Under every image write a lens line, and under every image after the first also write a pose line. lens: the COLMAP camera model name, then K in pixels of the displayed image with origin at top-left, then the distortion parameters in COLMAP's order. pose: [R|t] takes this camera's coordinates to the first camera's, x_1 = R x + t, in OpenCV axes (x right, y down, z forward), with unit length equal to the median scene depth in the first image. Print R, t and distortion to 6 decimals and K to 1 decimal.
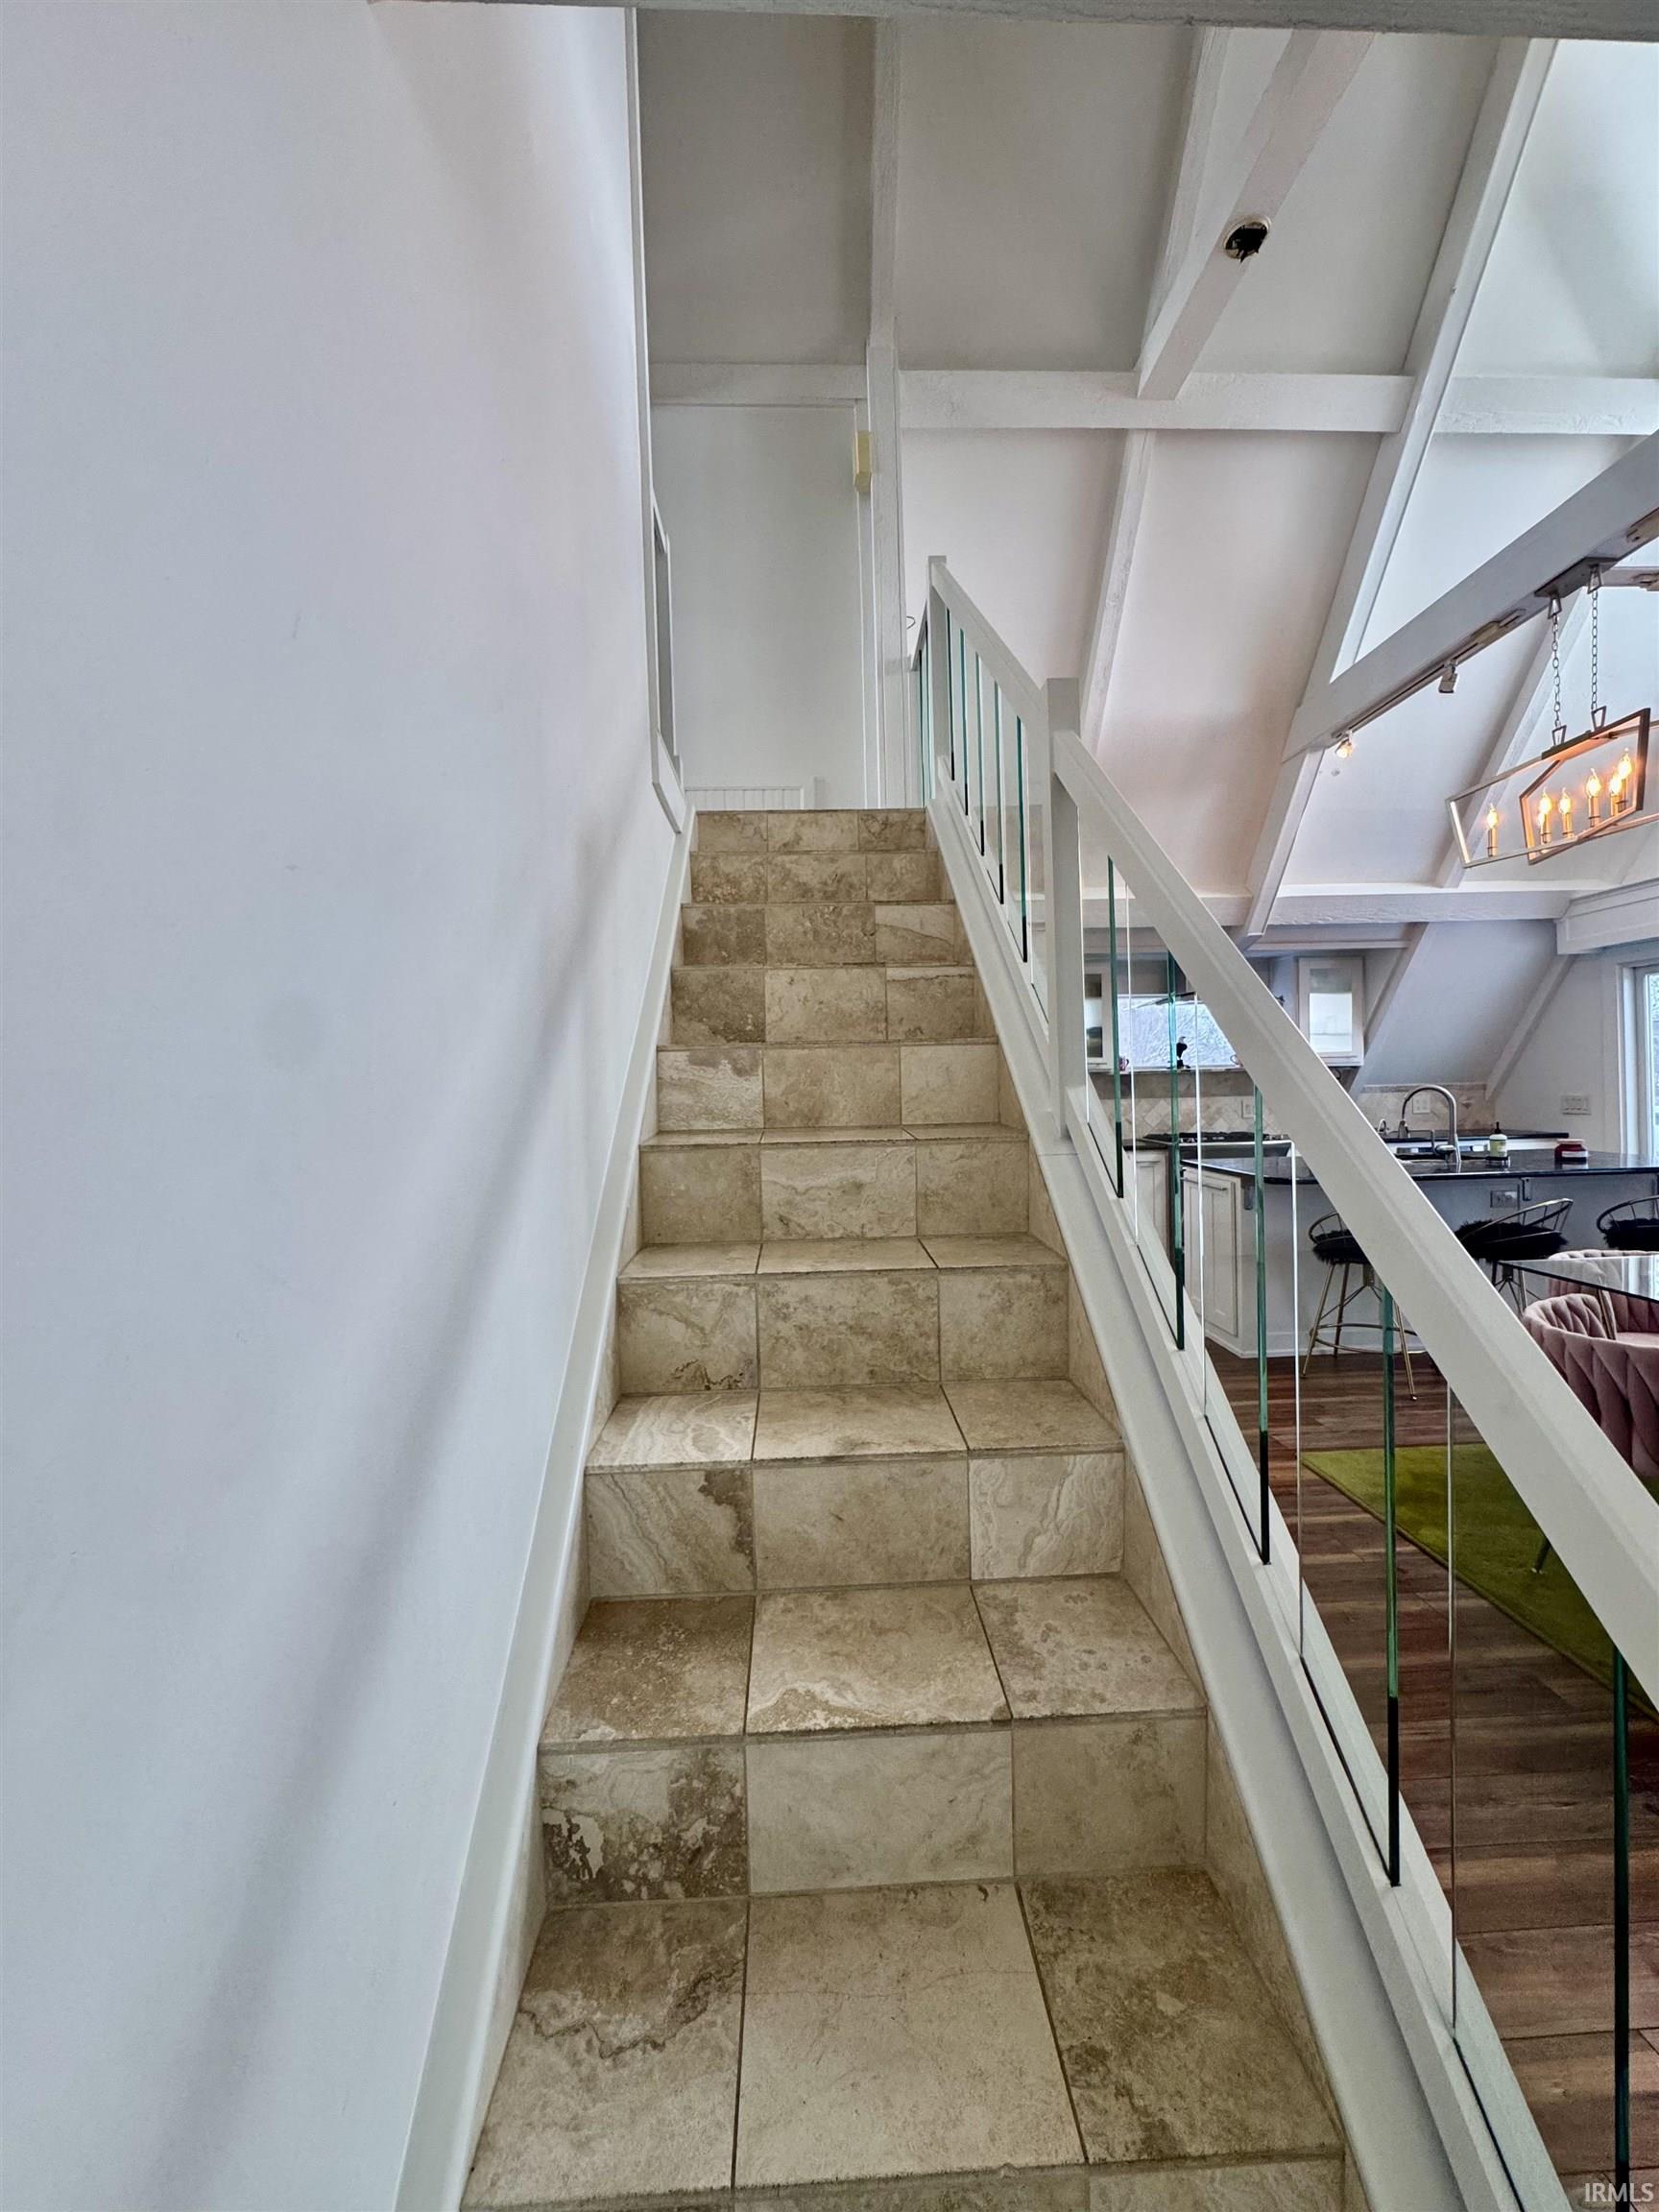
lens RADIAL K [[879.2, 0, 831.0], [0, 879.2, 1103.1], [0, 0, 1]] dist [-0.006226, 0.000952]
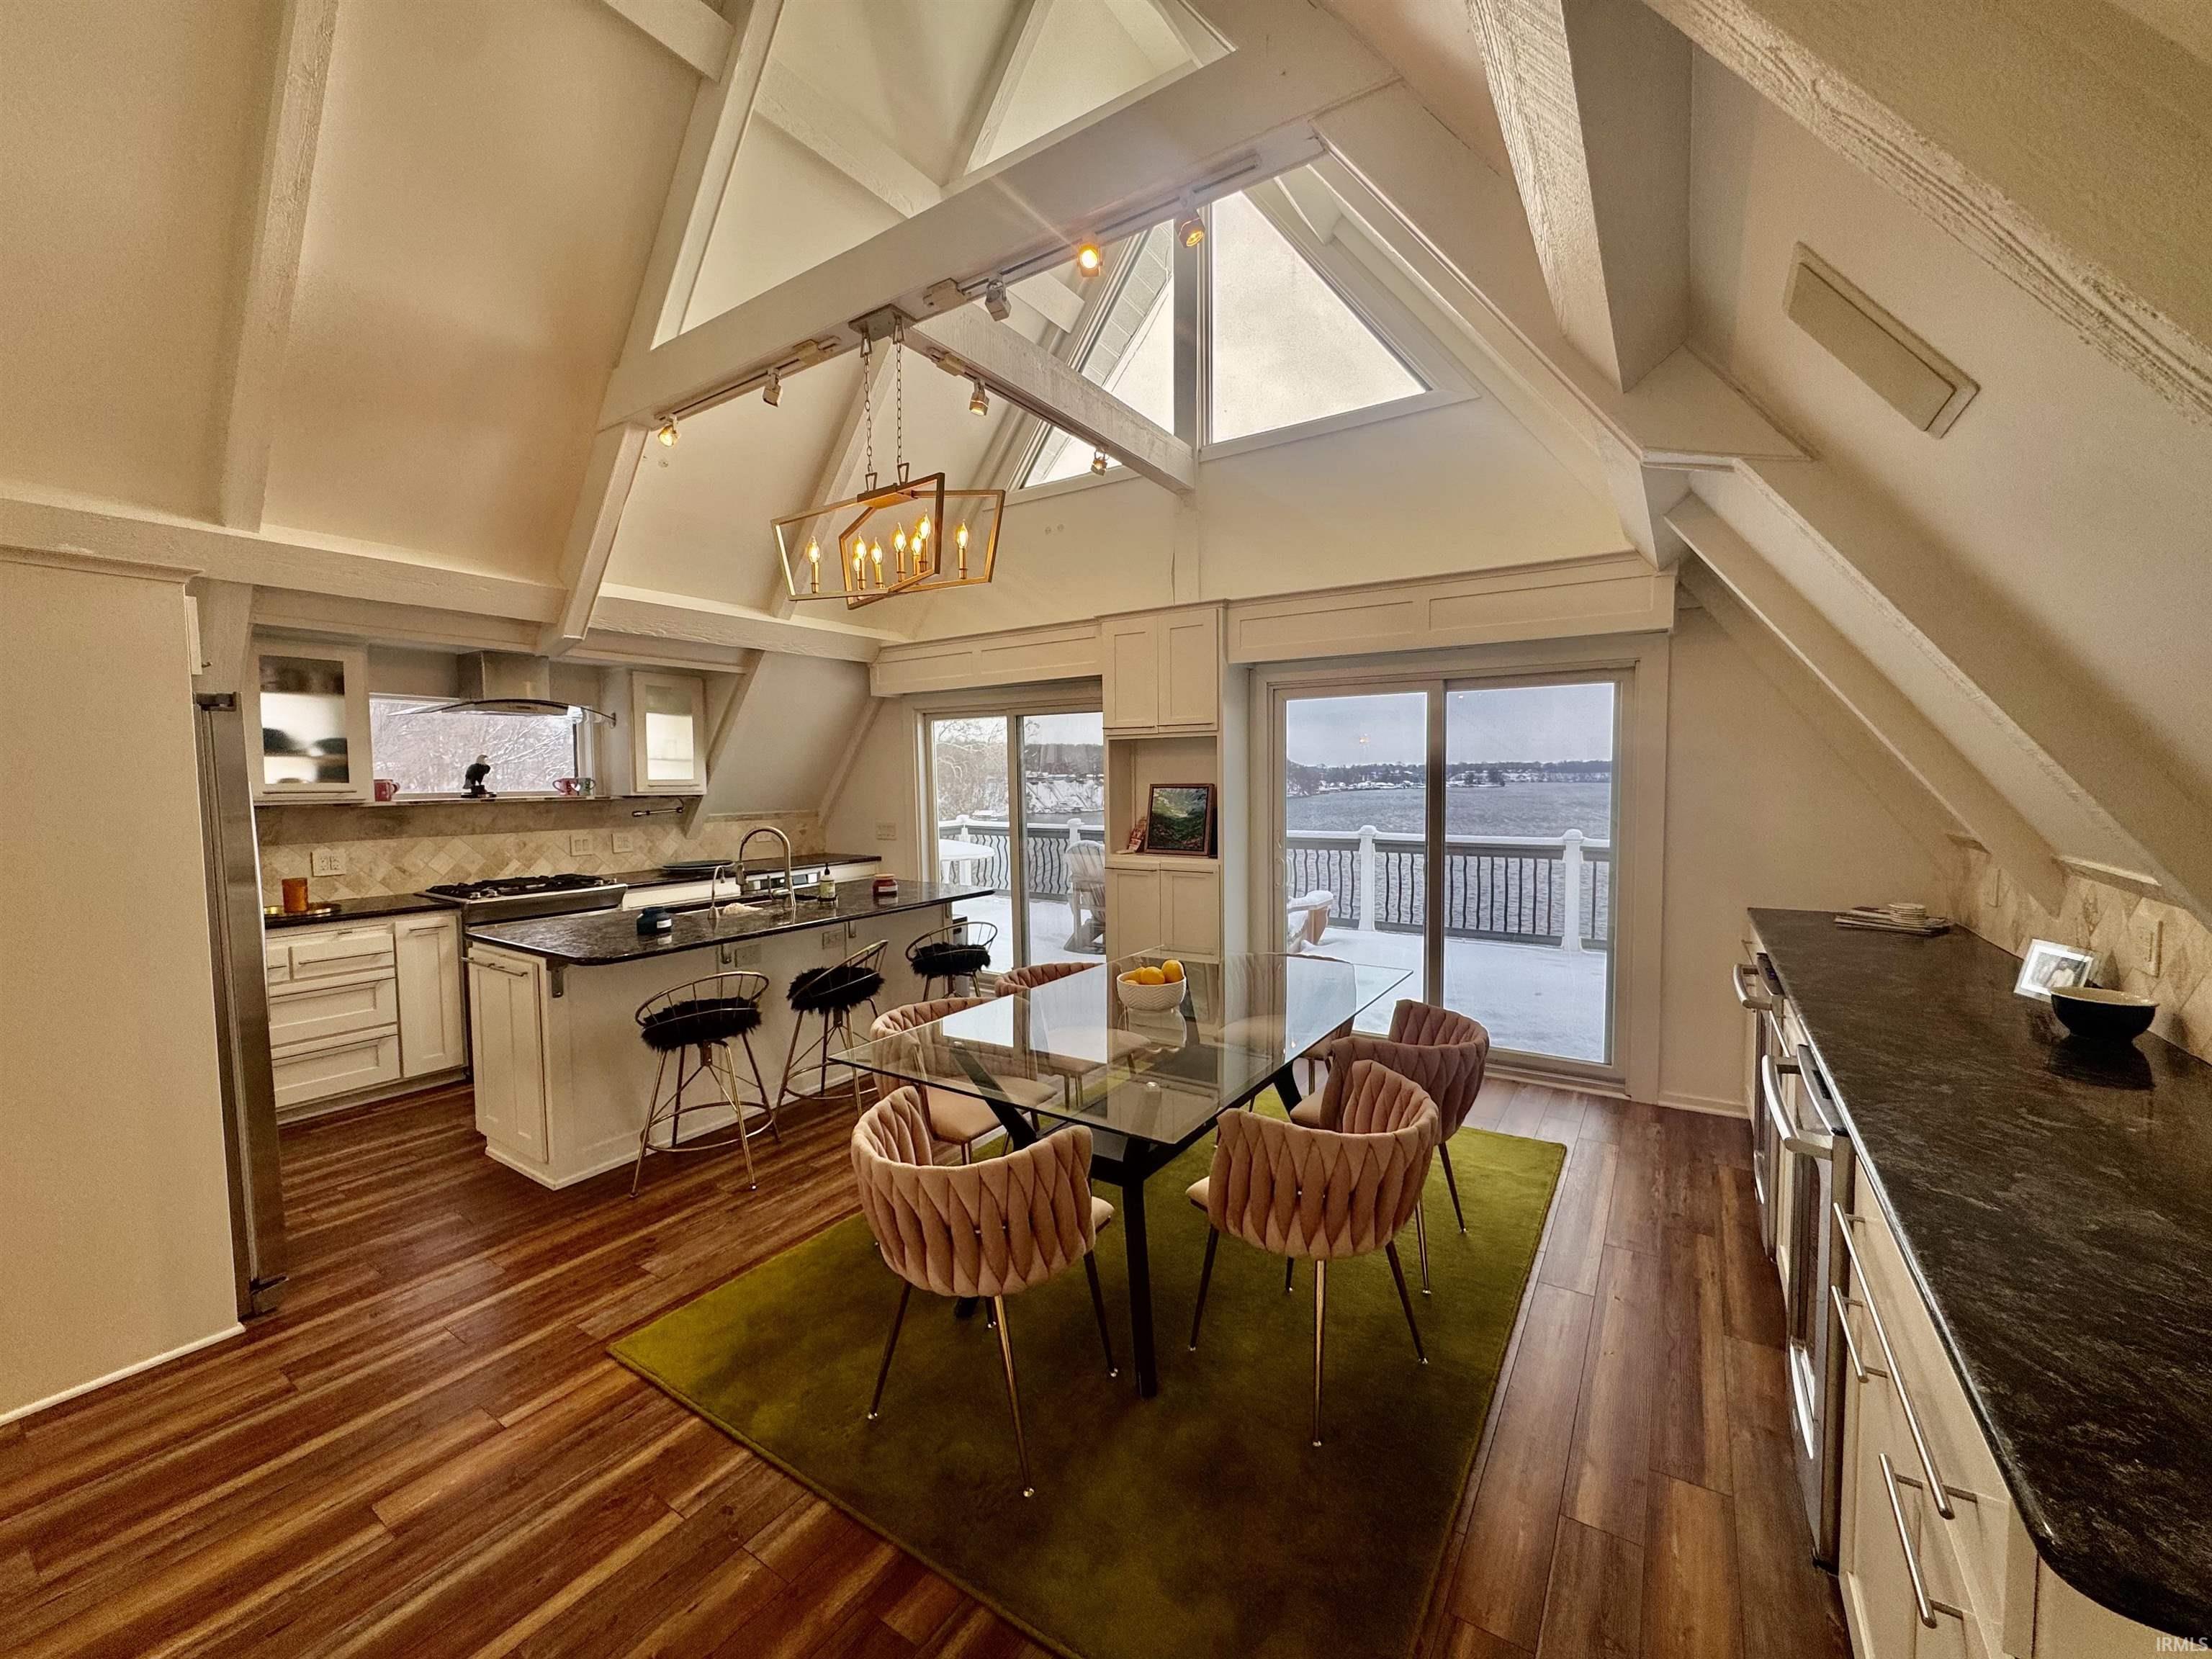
lens RADIAL K [[879.2, 0, 1106.4], [0, 879.2, 826.5], [0, 0, 1]] dist [-0.006226, 0.000952]
pose [[0.577396, -0.029988, 0.815913, 0.124309], [0.010353, 0.999514, 0.029410, -0.044147], [-0.816399, -0.008534, 0.577426, 0.156308]]
